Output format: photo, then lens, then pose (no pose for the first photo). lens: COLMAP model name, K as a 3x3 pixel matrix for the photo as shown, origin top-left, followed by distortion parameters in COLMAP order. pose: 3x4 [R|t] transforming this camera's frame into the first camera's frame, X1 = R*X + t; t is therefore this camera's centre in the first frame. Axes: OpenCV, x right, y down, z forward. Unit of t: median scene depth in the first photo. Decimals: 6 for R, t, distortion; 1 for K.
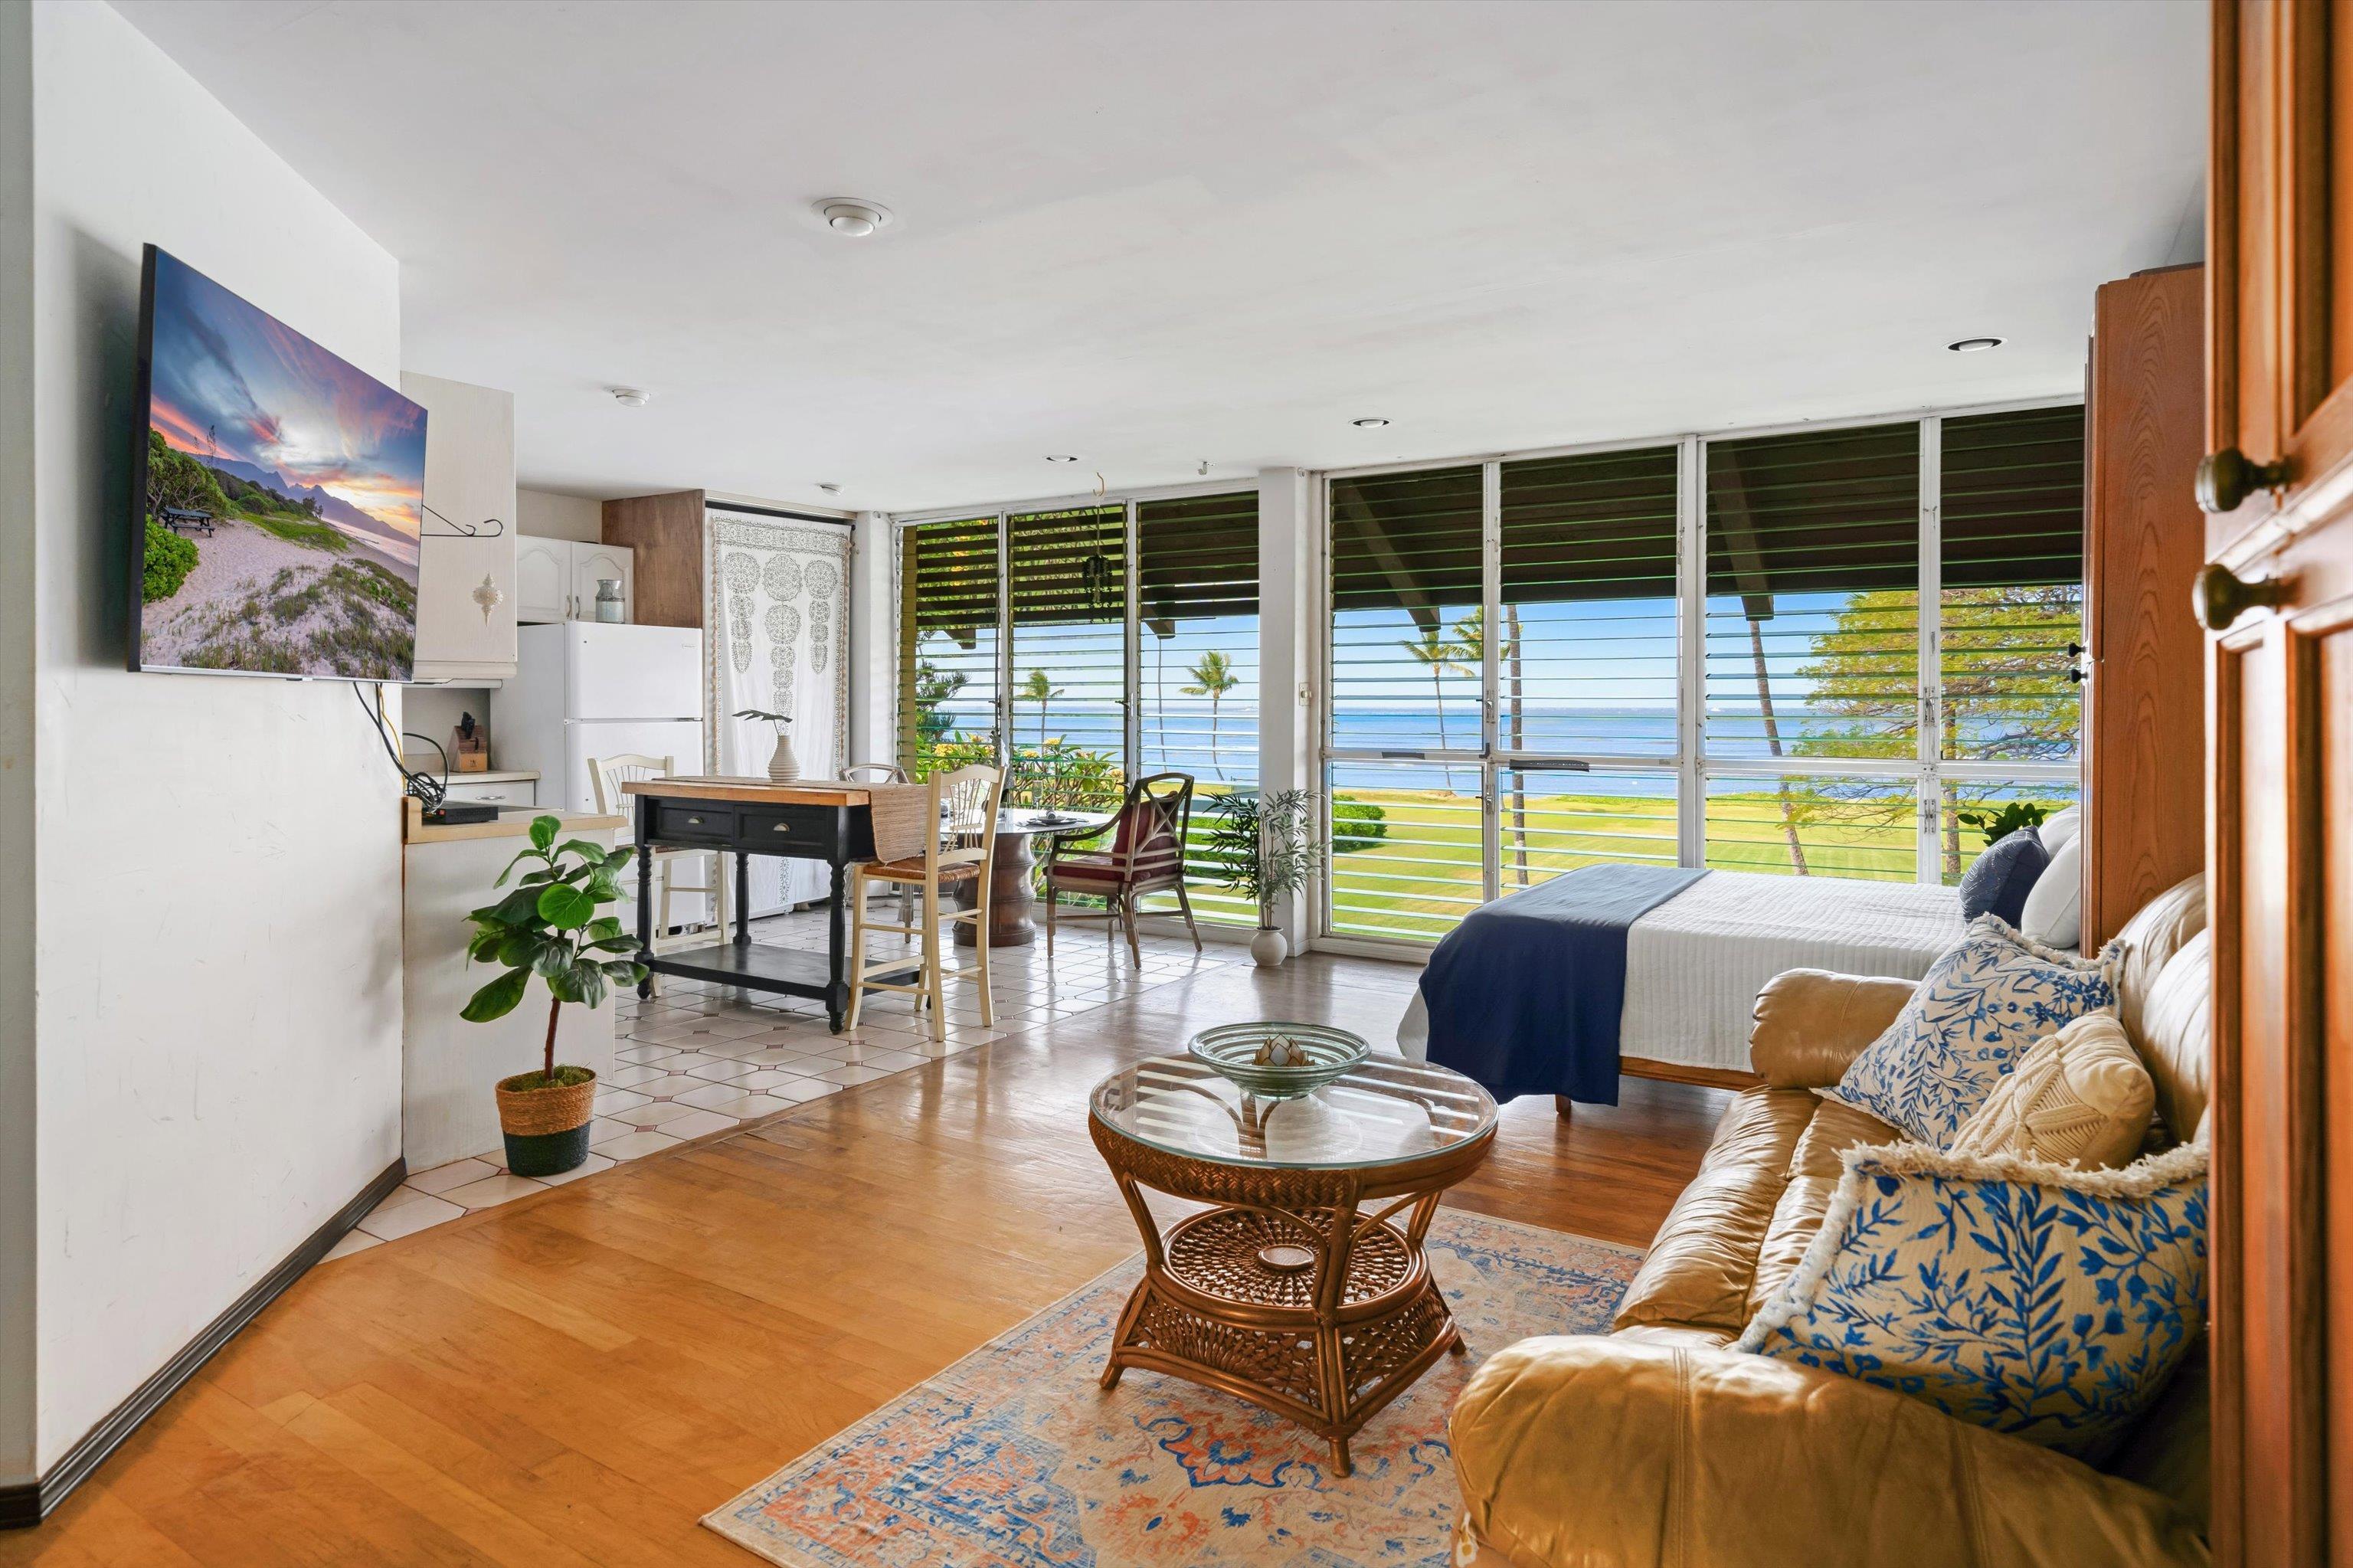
lens RADIAL K [[1300.2, 0, 1205.7], [0, 1300.2, 711.6], [0, 0, 1]] dist [0.005848, 0.000394]
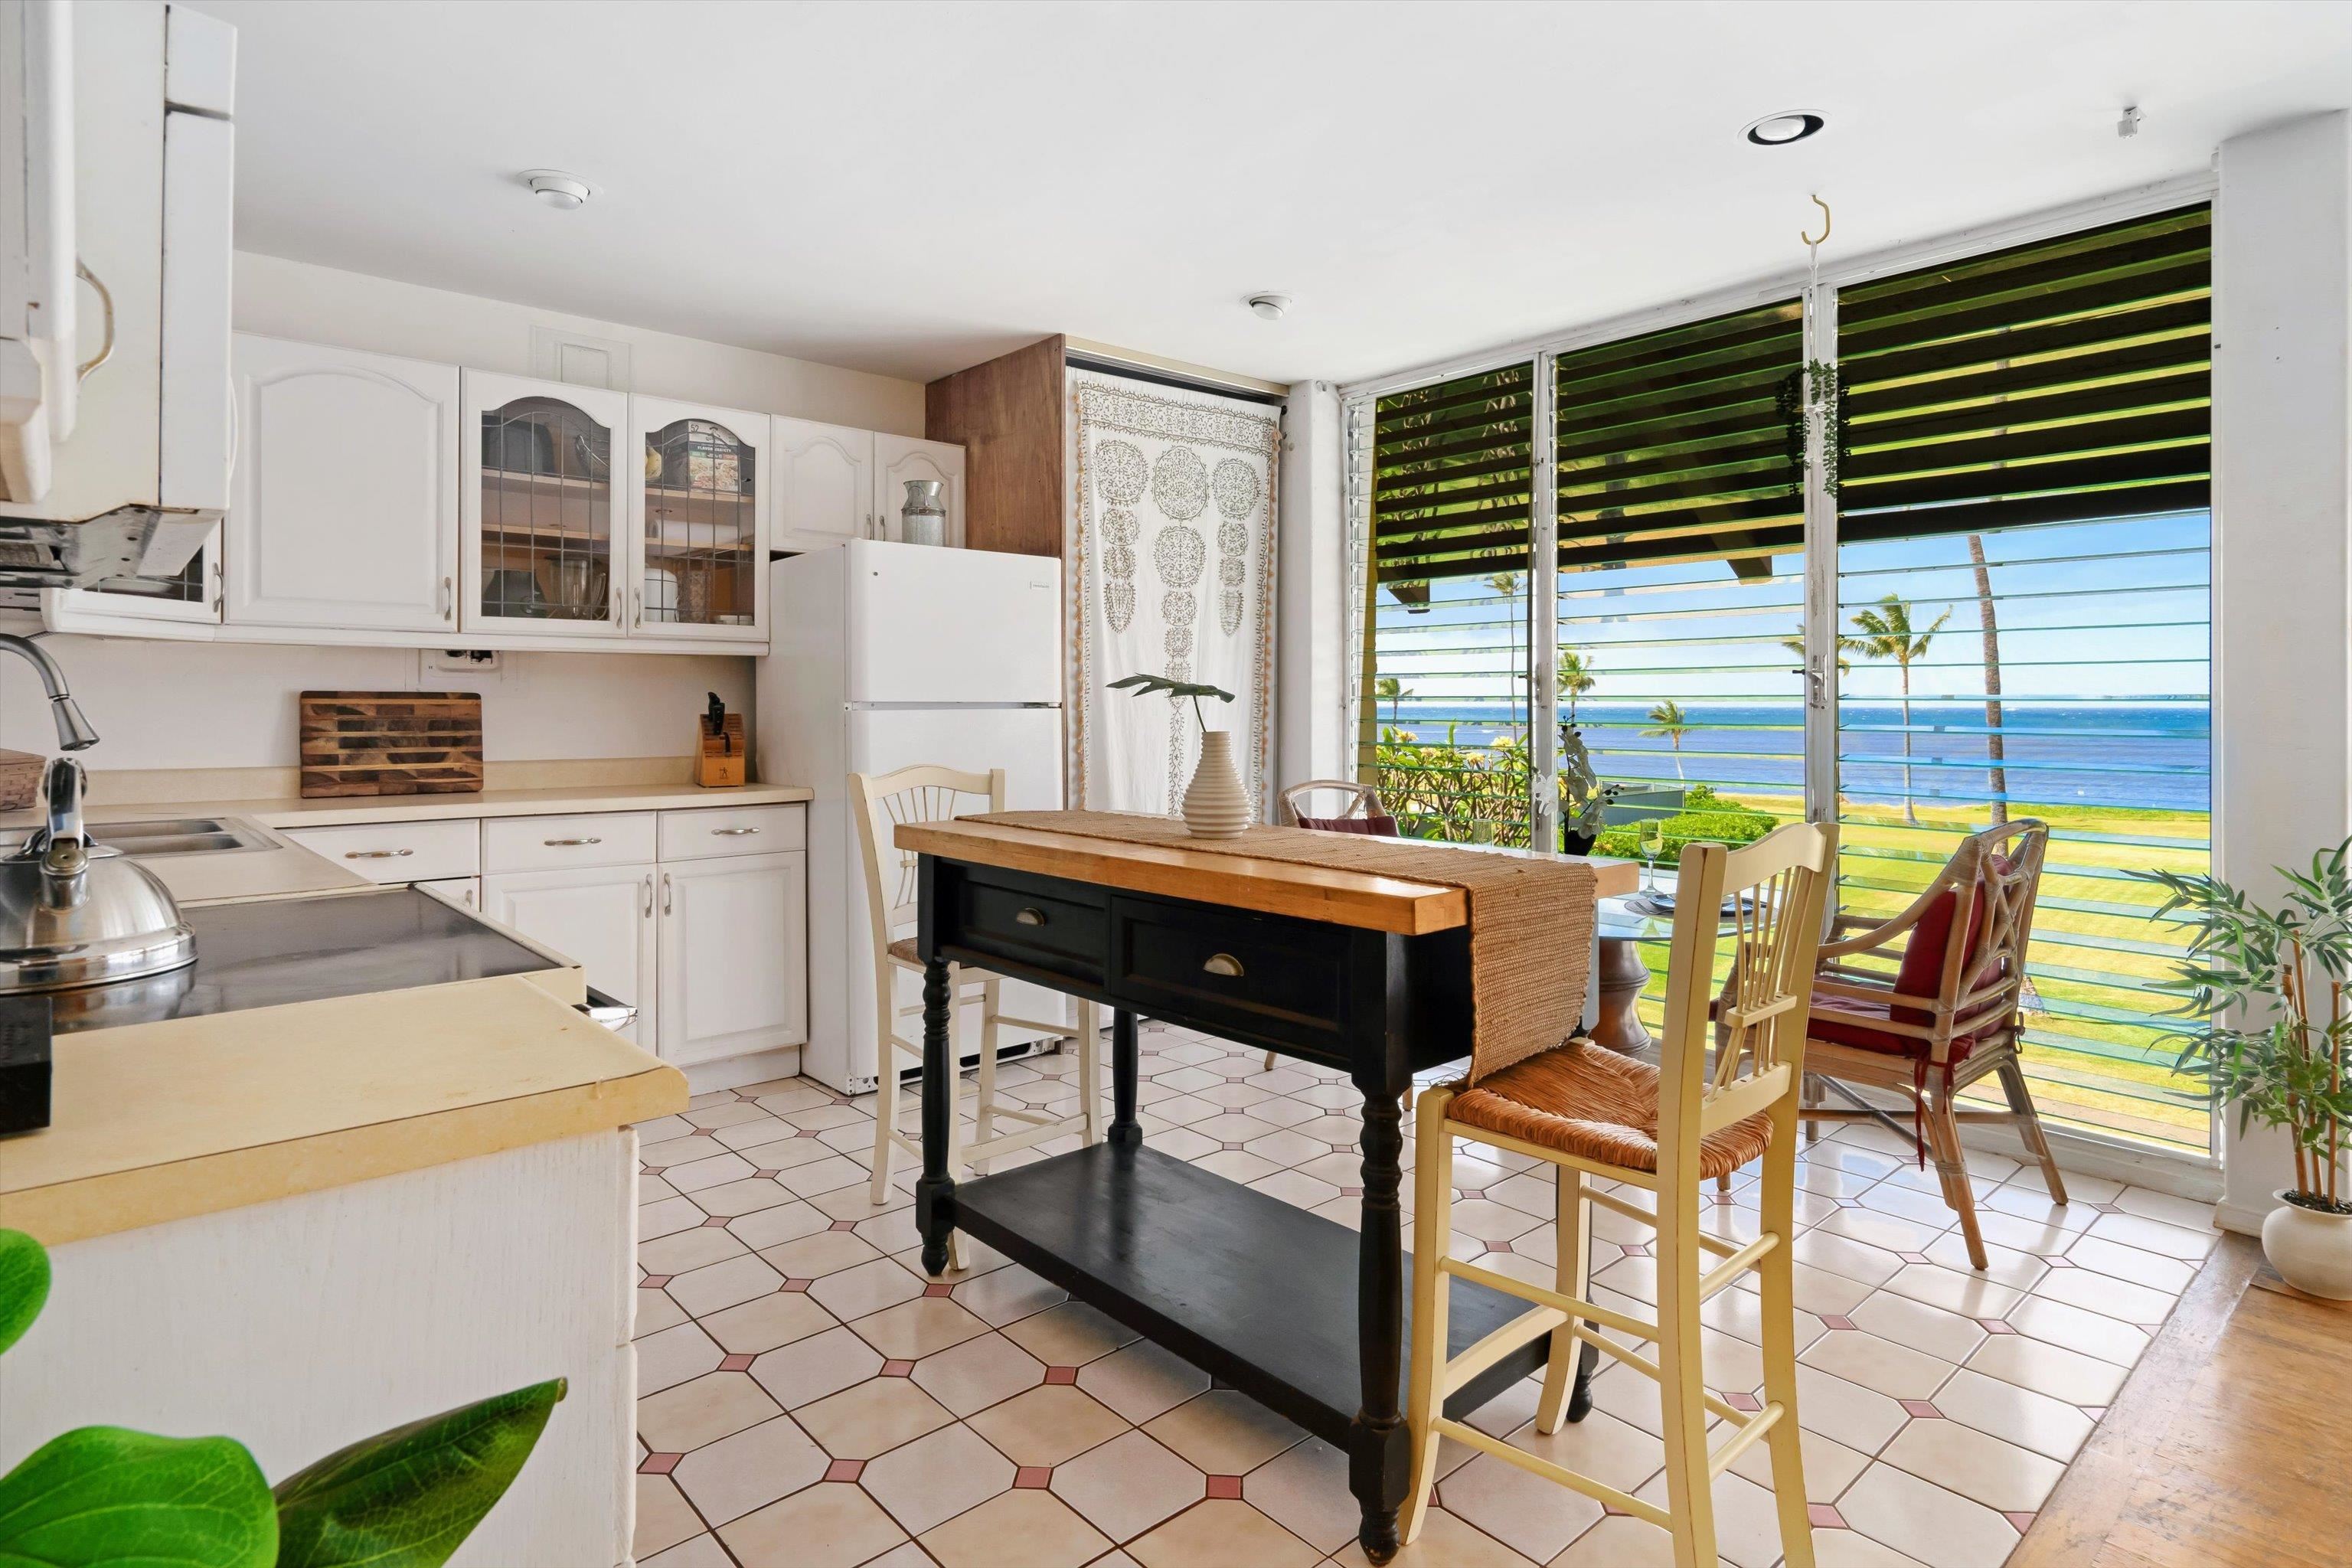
lens RADIAL K [[1244.5, 0, 1169.5], [0, 1244.5, 703.3], [0, 0, 1]] dist [-0.001834, -0.000143]
pose [[0.956279, -0.002046, -0.292448, -0.178713], [0.000166, 0.999979, -0.006455, 0.009684], [0.292455, 0.006124, 0.956260, 0.488087]]
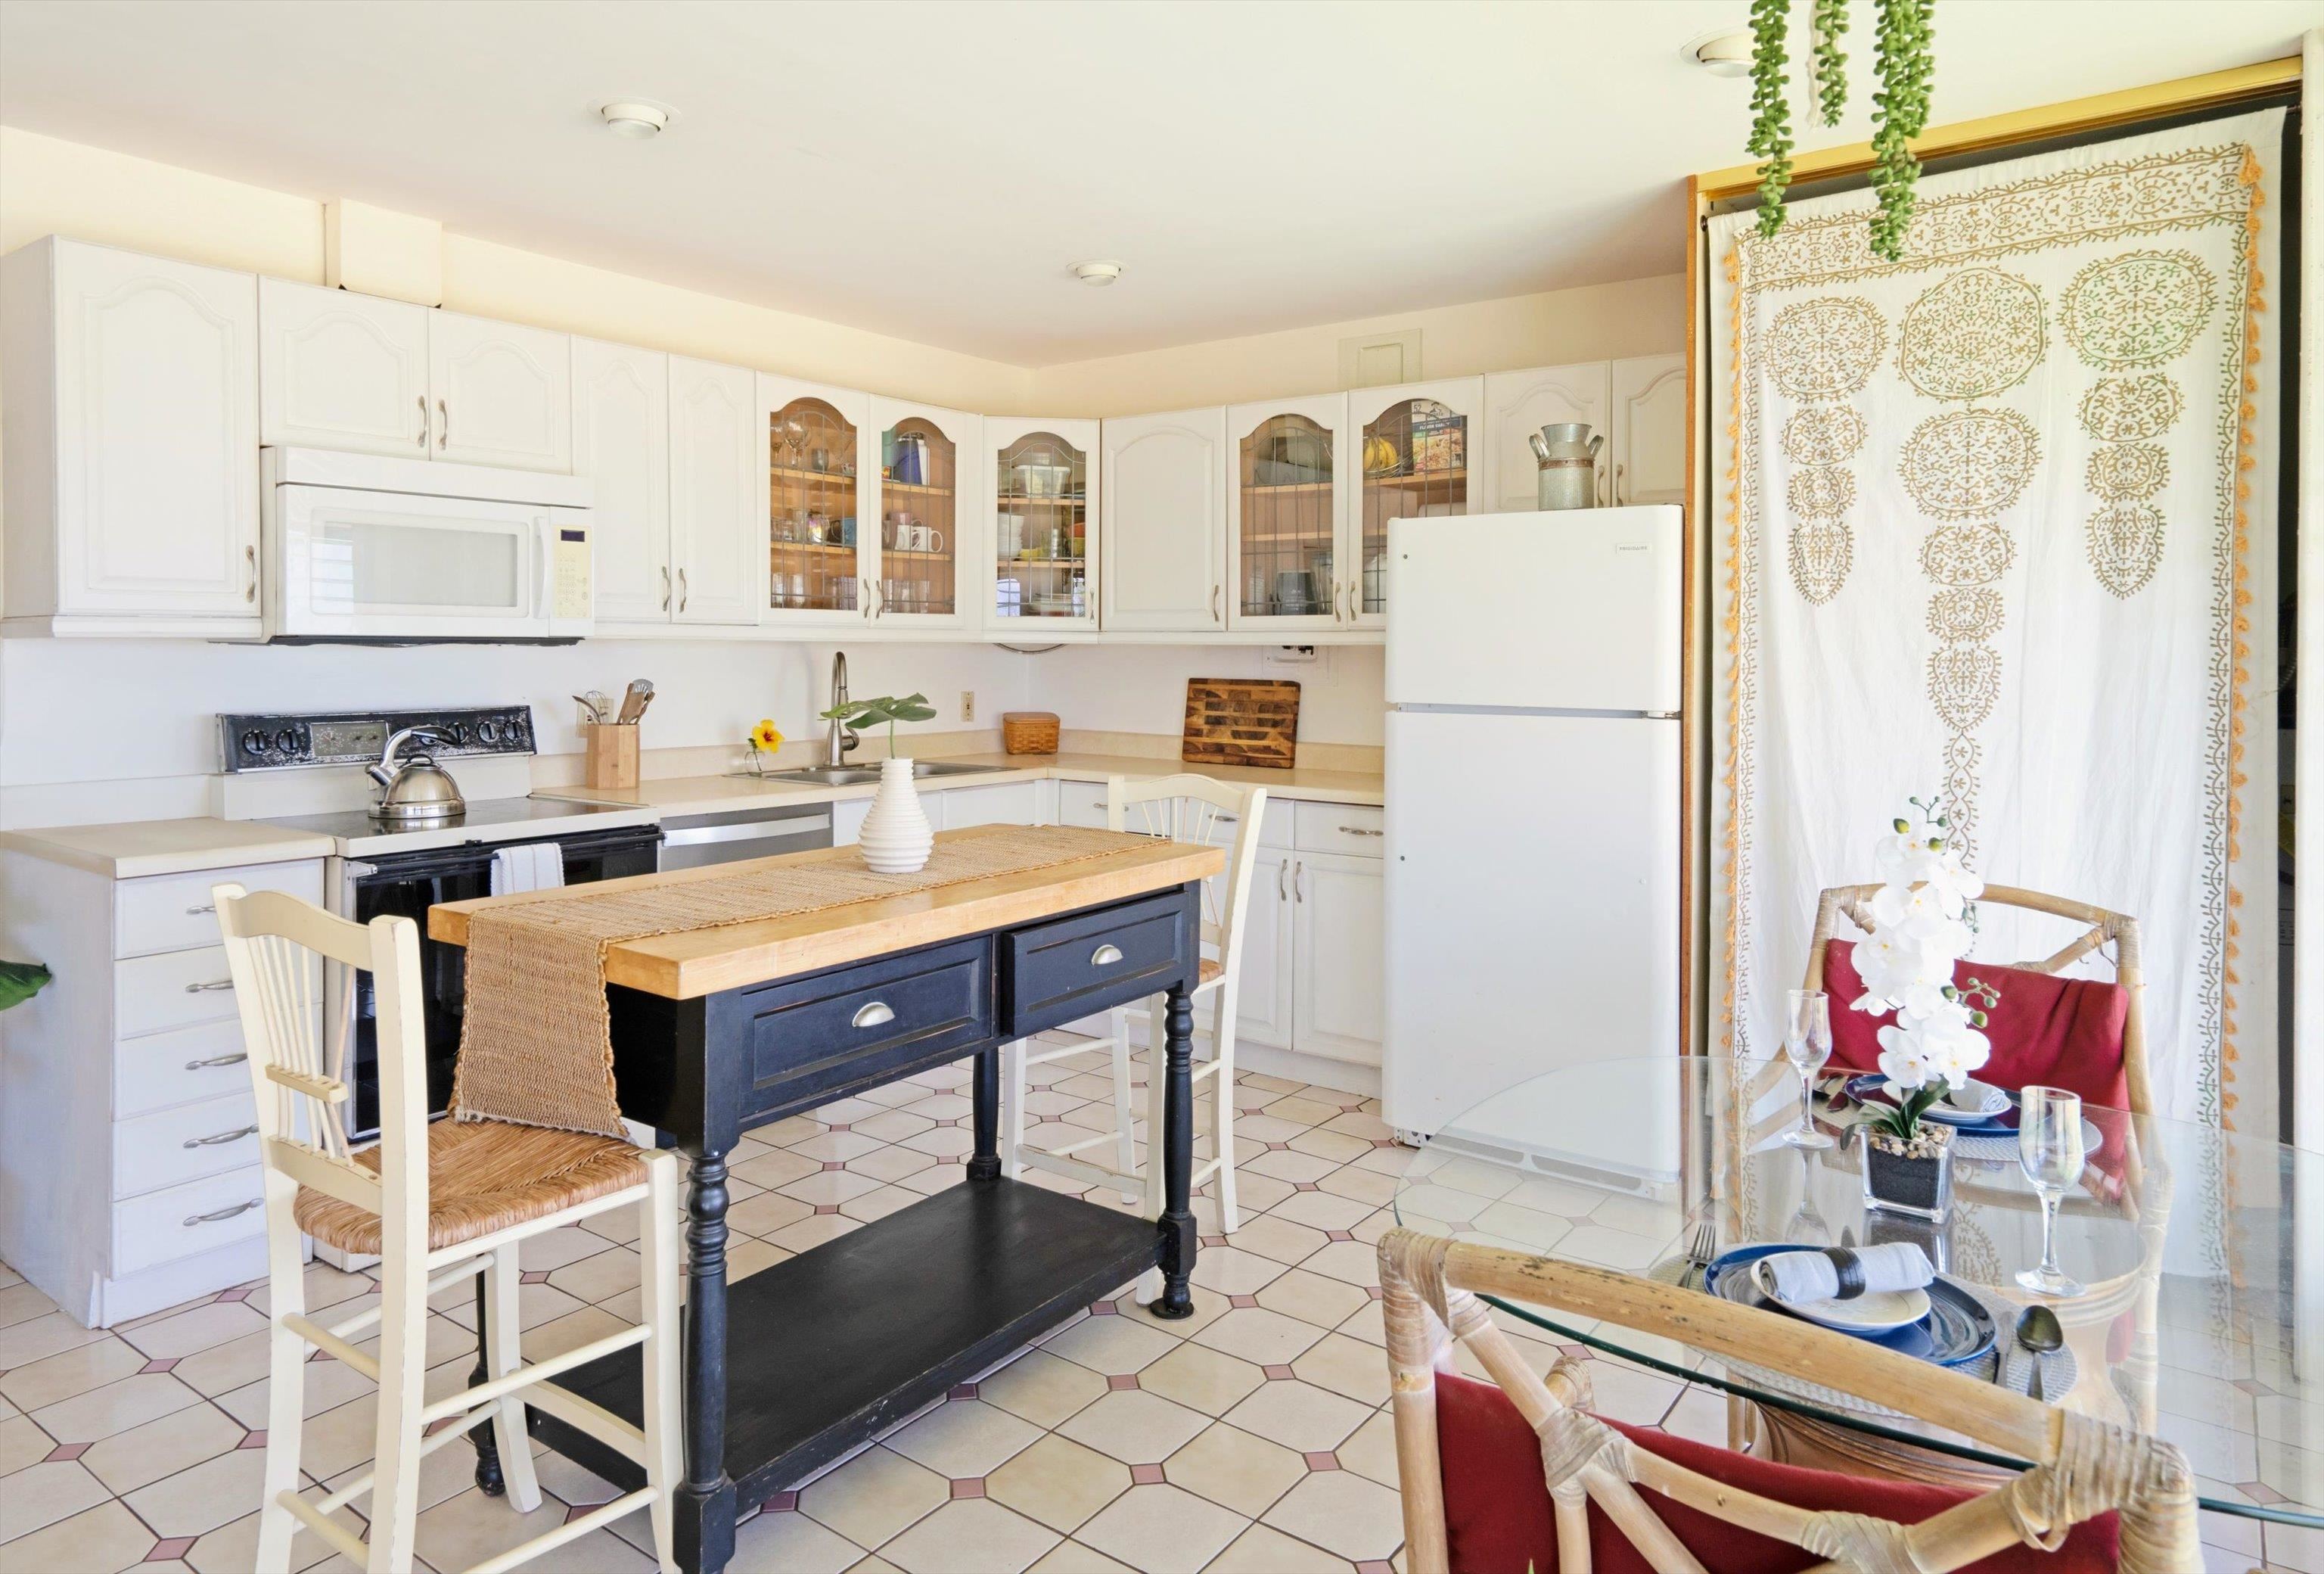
lens RADIAL K [[1455.2, 0, 1155.7], [0, 1455.2, 683.7], [0, 0, 1]] dist [-0.000041, 0.000836]
pose [[-0.088908, 0.023048, -0.995773, 0.115645], [-0.010529, 0.999655, 0.024078, -0.015476], [0.995984, 0.012625, -0.088635, 0.945273]]
